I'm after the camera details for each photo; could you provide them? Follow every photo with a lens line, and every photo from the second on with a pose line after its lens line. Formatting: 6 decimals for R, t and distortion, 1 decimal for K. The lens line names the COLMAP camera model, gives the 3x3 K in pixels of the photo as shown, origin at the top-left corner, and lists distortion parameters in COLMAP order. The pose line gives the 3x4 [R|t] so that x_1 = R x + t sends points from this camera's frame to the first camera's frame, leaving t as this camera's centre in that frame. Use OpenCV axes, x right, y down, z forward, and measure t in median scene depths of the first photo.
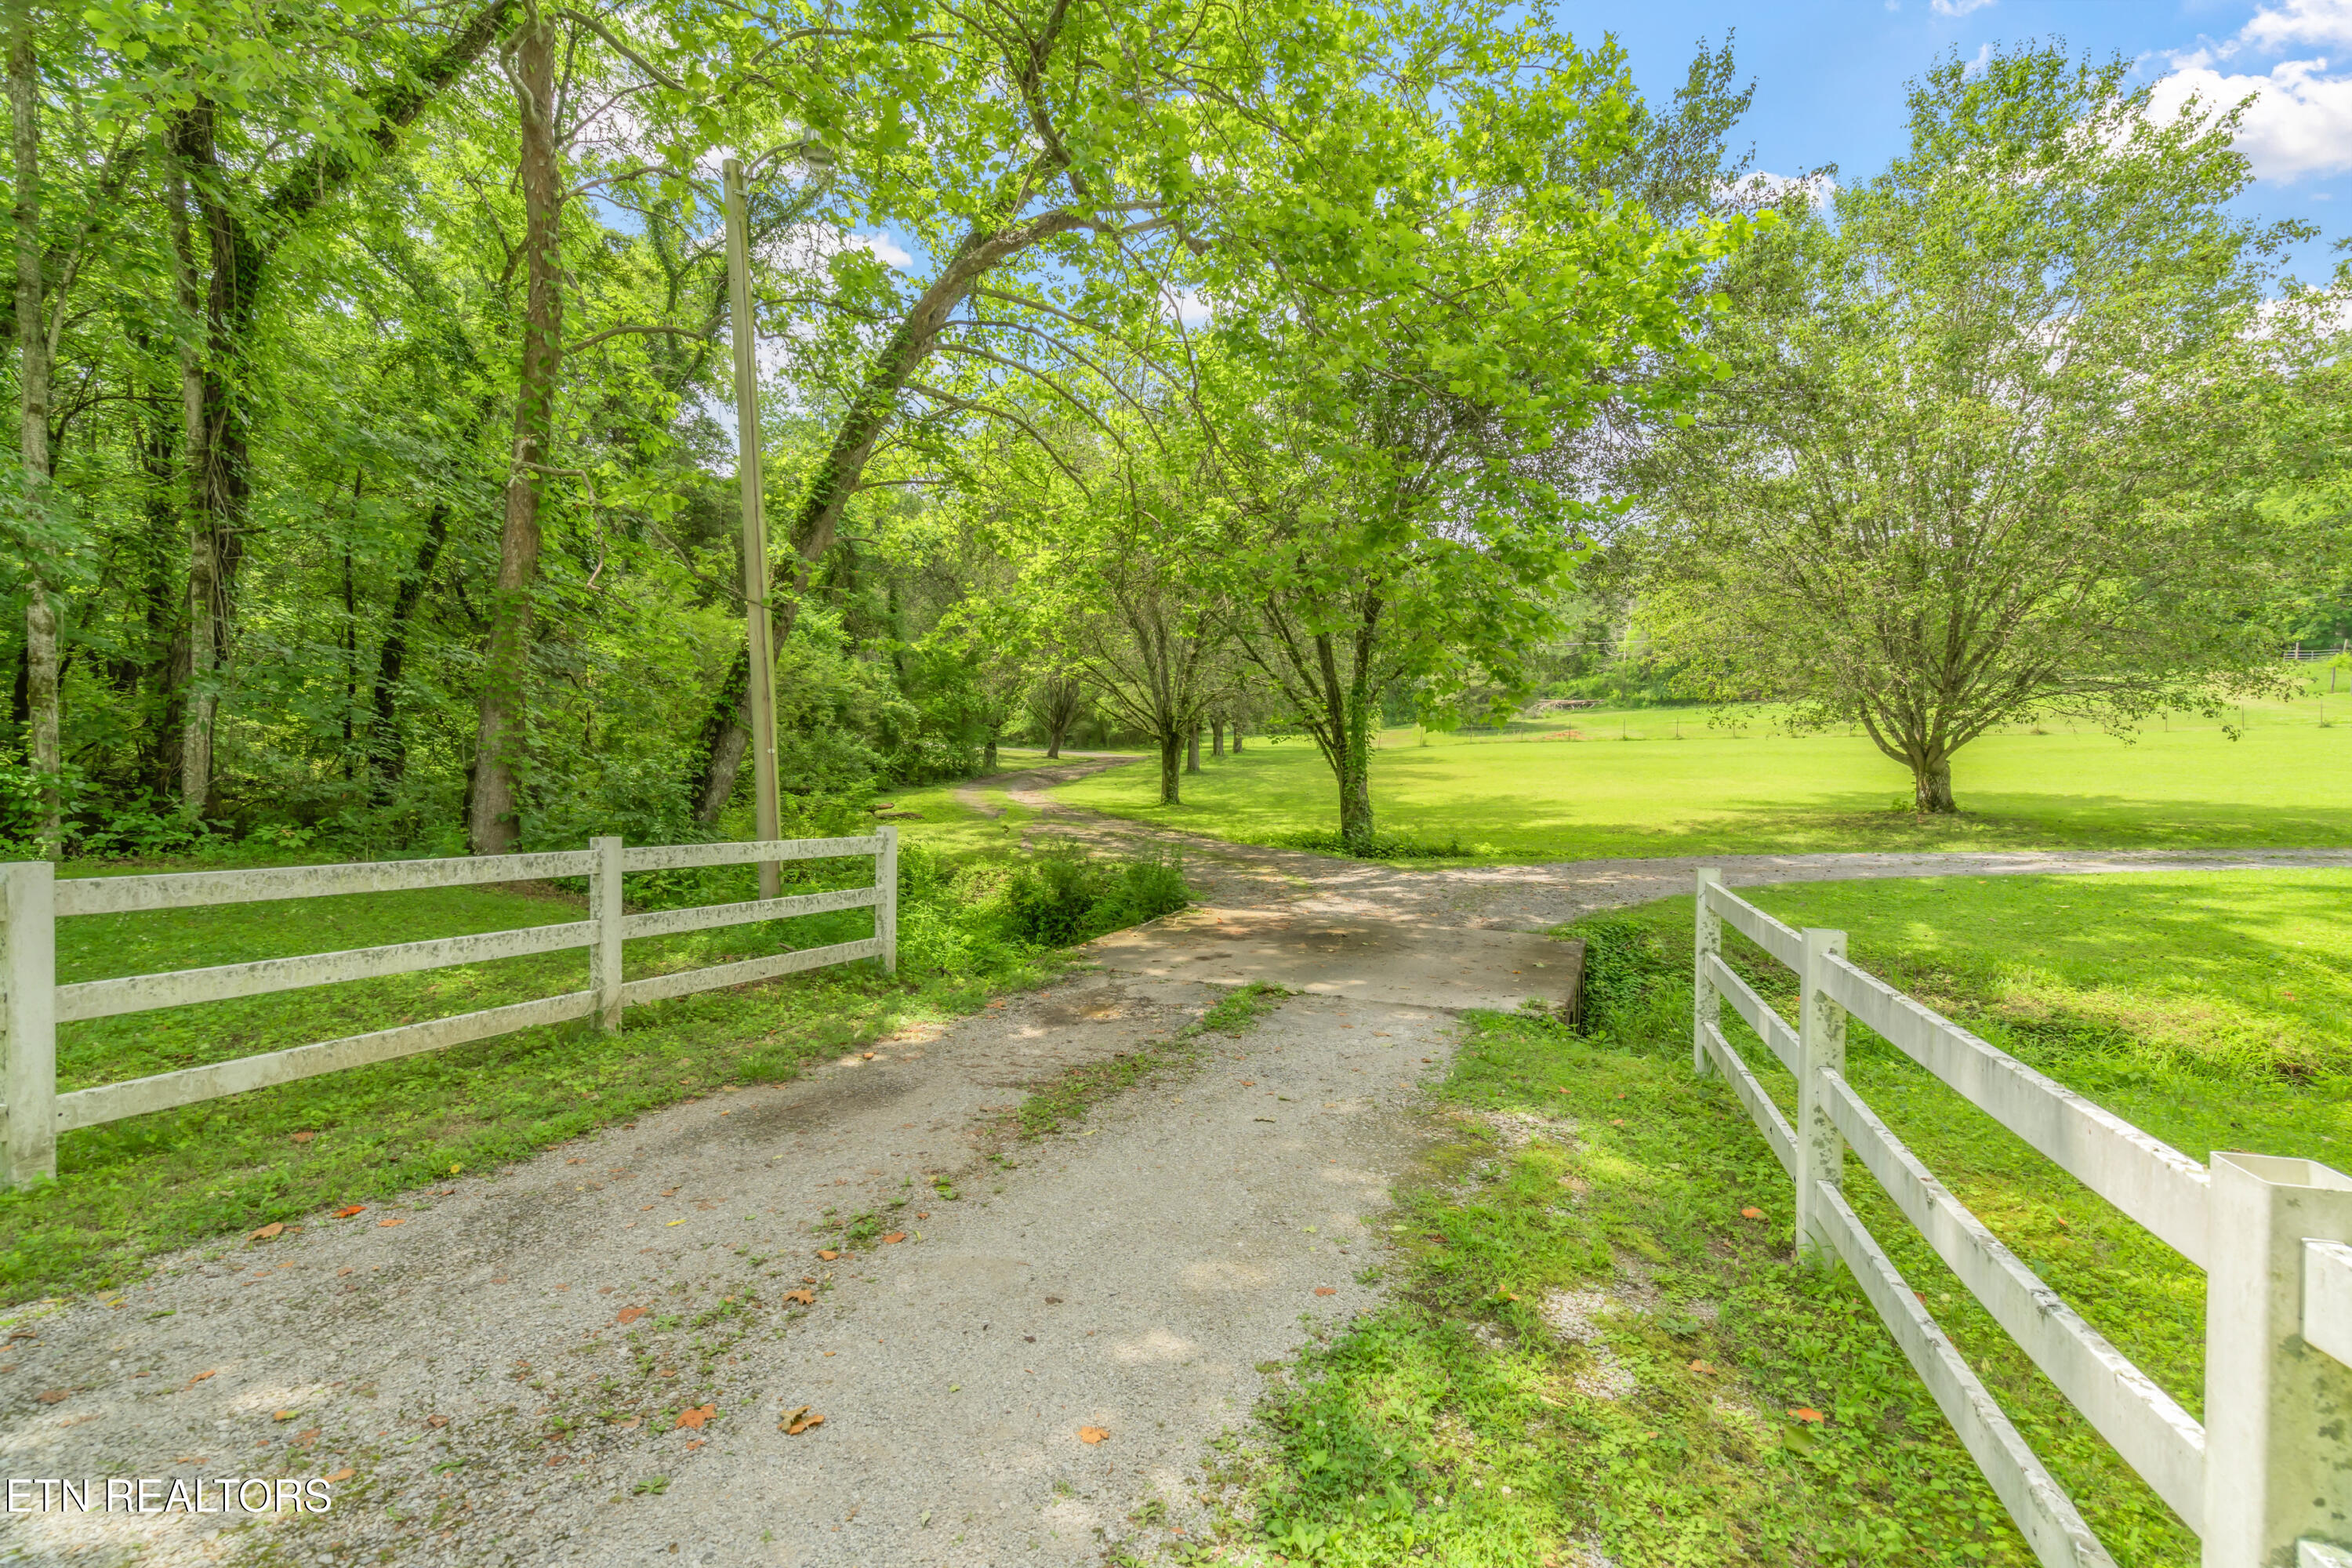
lens RADIAL K [[1057.6, 0, 1178.5], [0, 1057.6, 784.1], [0, 0, 1]] dist [-0.000504, 0.000065]
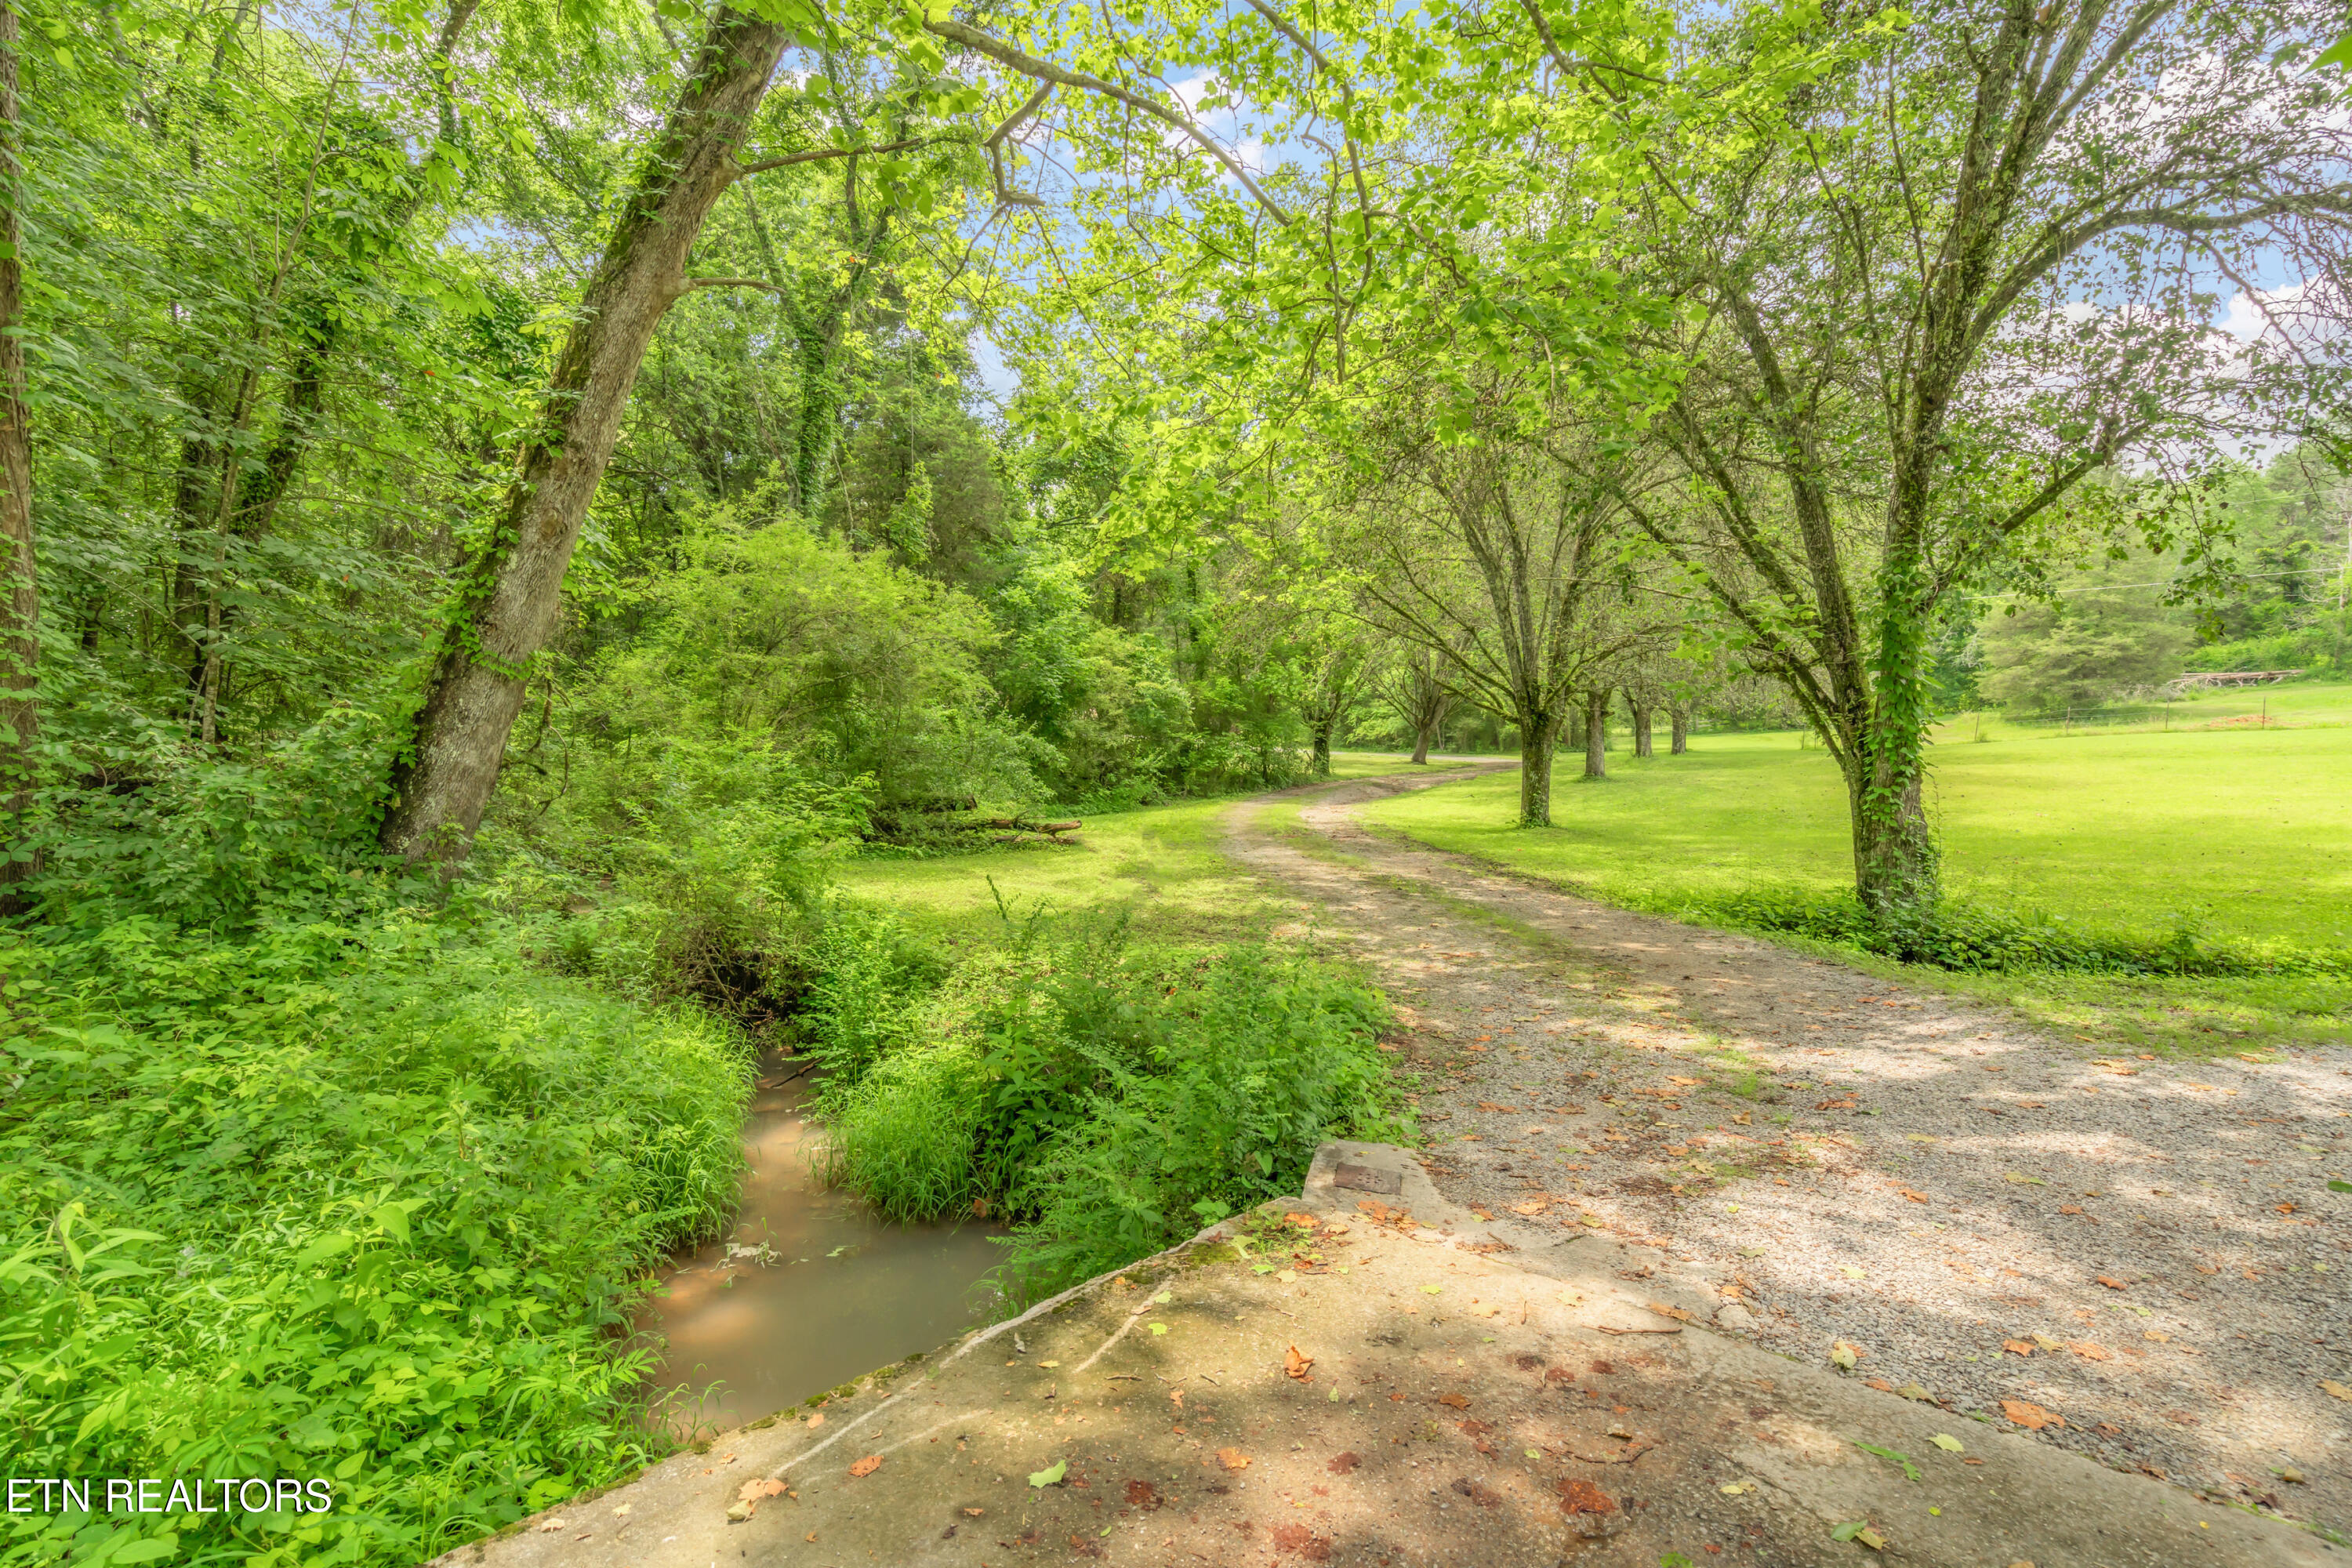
lens RADIAL K [[1171.2, 0, 1178.3], [0, 1171.2, 781.7], [0, 0, 1]] dist [-0.001835, -0.000080]
pose [[0.935837, -0.003131, -0.352420, 0.038499], [-0.002436, 0.999879, -0.015351, 0.003600], [0.352425, 0.015225, 0.935716, 0.279737]]
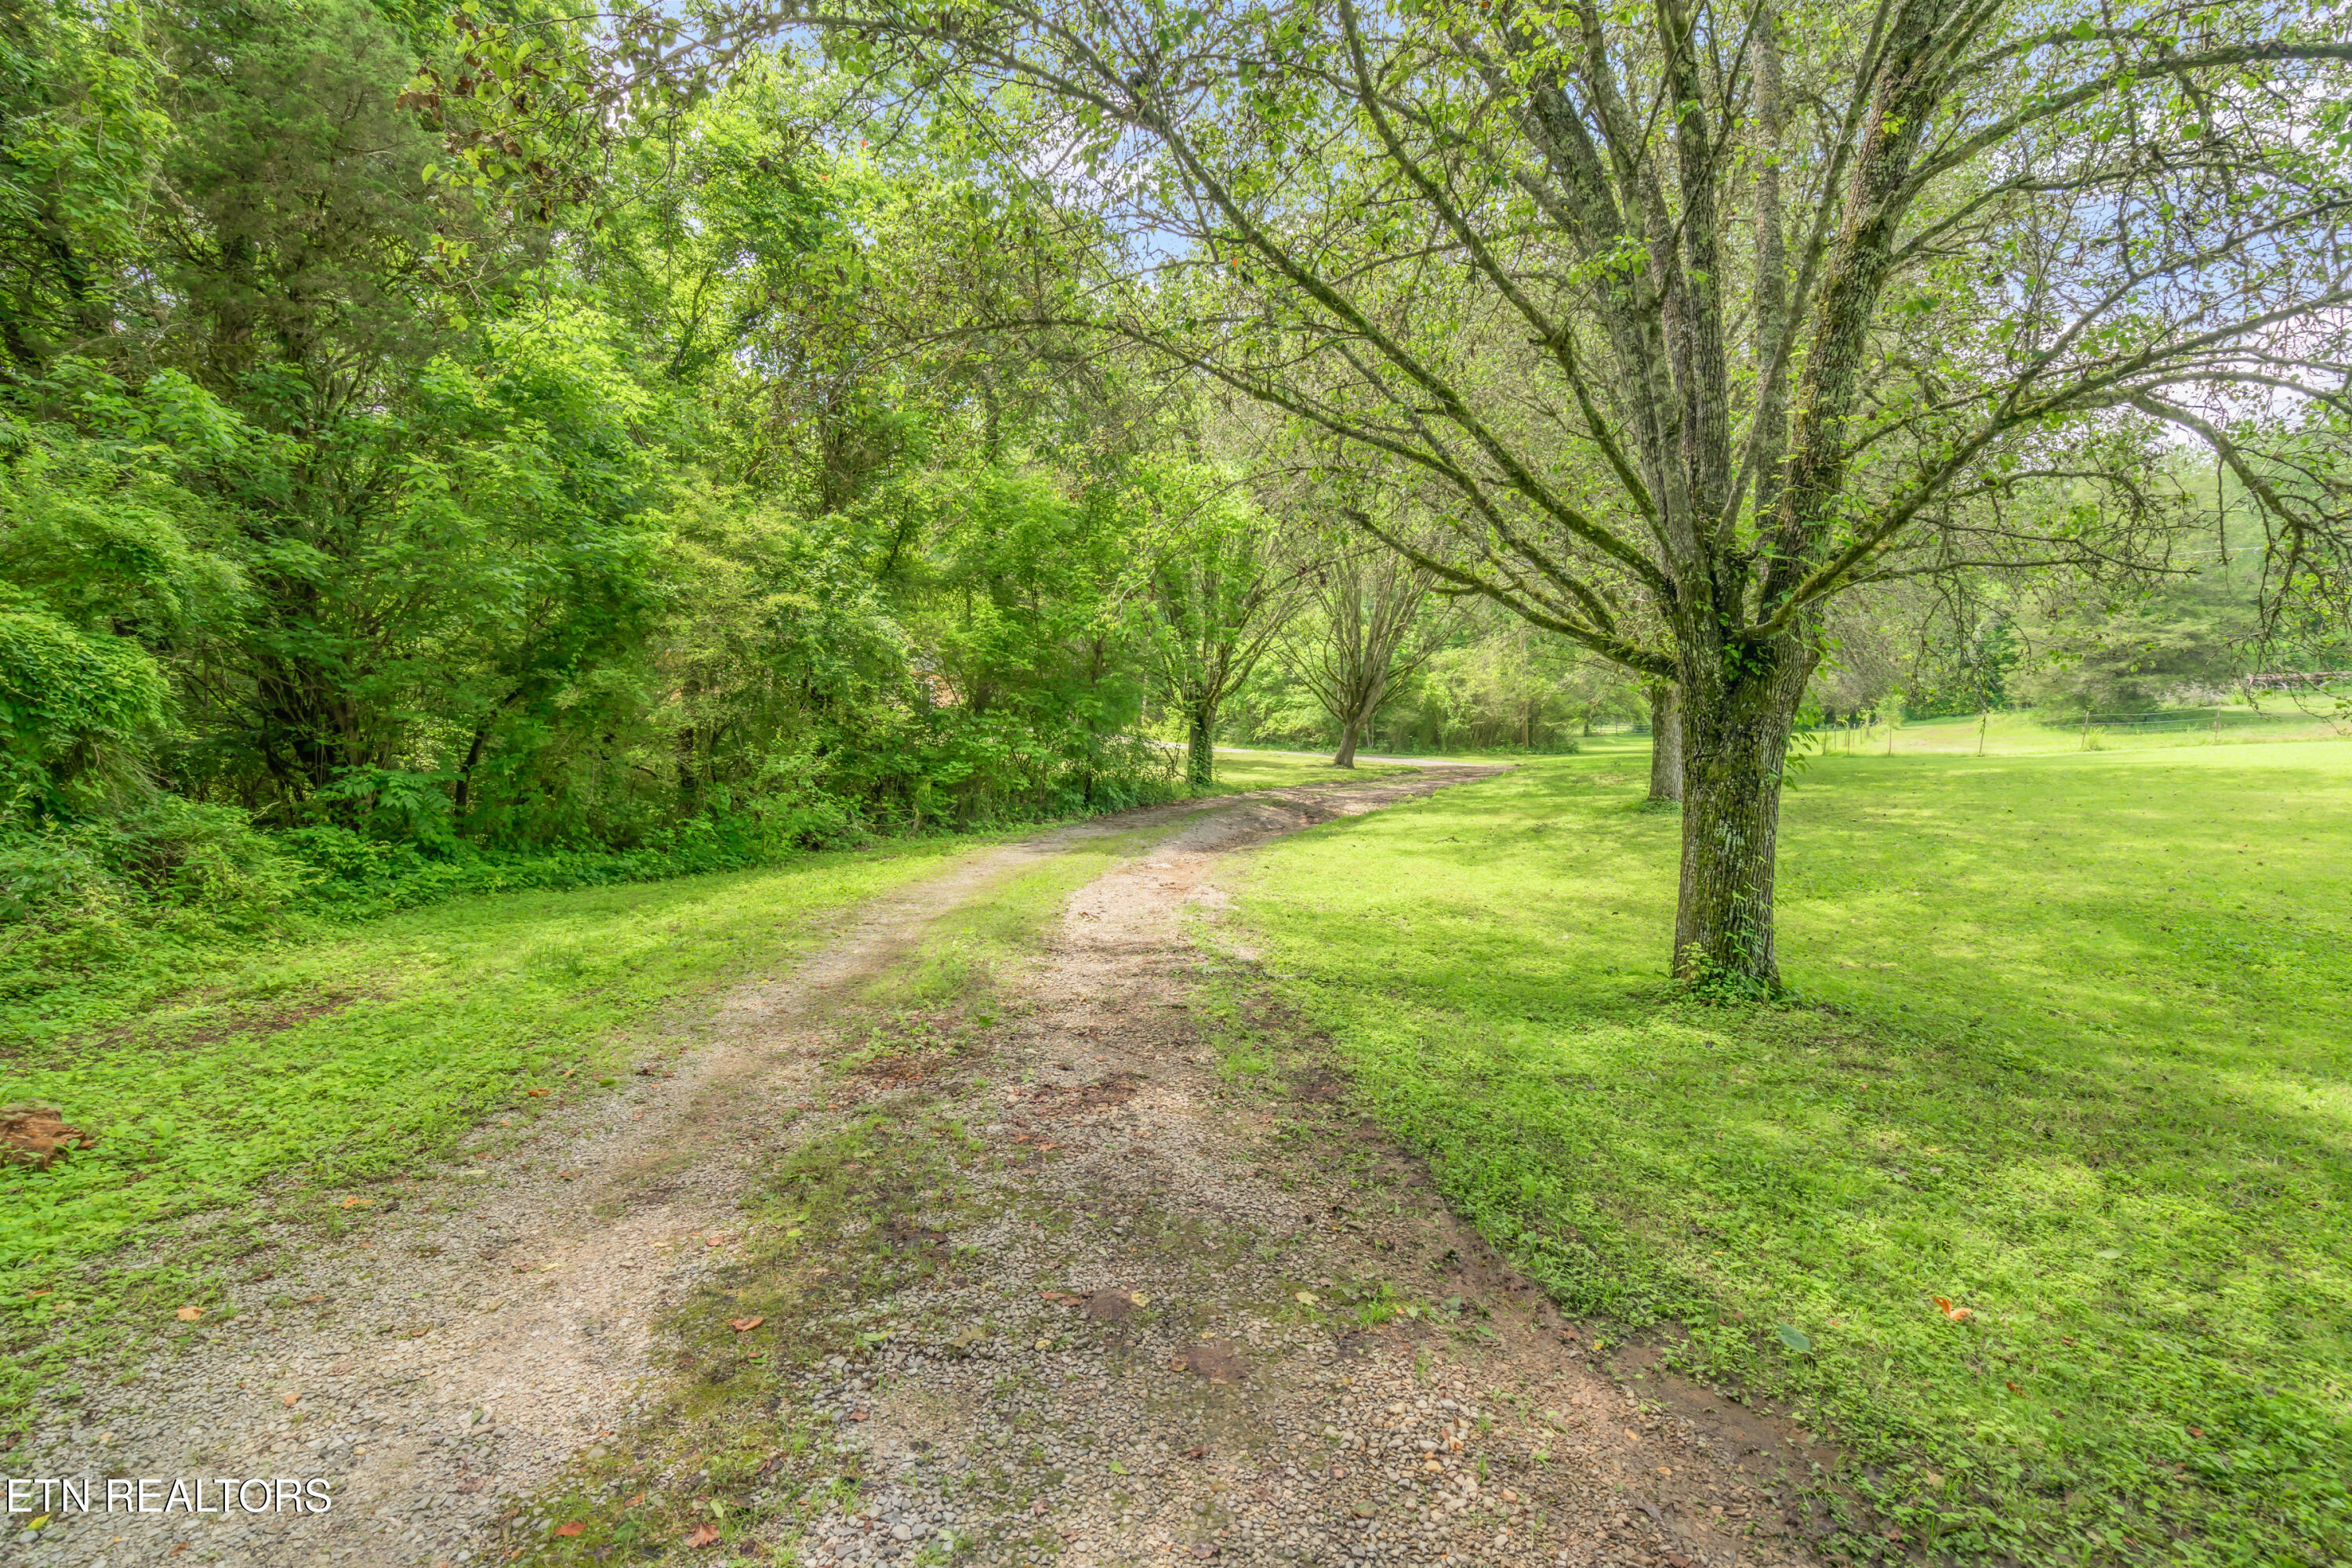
lens RADIAL K [[1171.2, 0, 1176.4], [0, 1171.2, 790.6], [0, 0, 1]] dist [-0.001835, -0.000080]
pose [[0.957647, 0.012322, -0.287680, -0.046503], [-0.014525, 0.999879, -0.005525, -0.014863], [0.287577, 0.009469, 0.957711, 0.745397]]
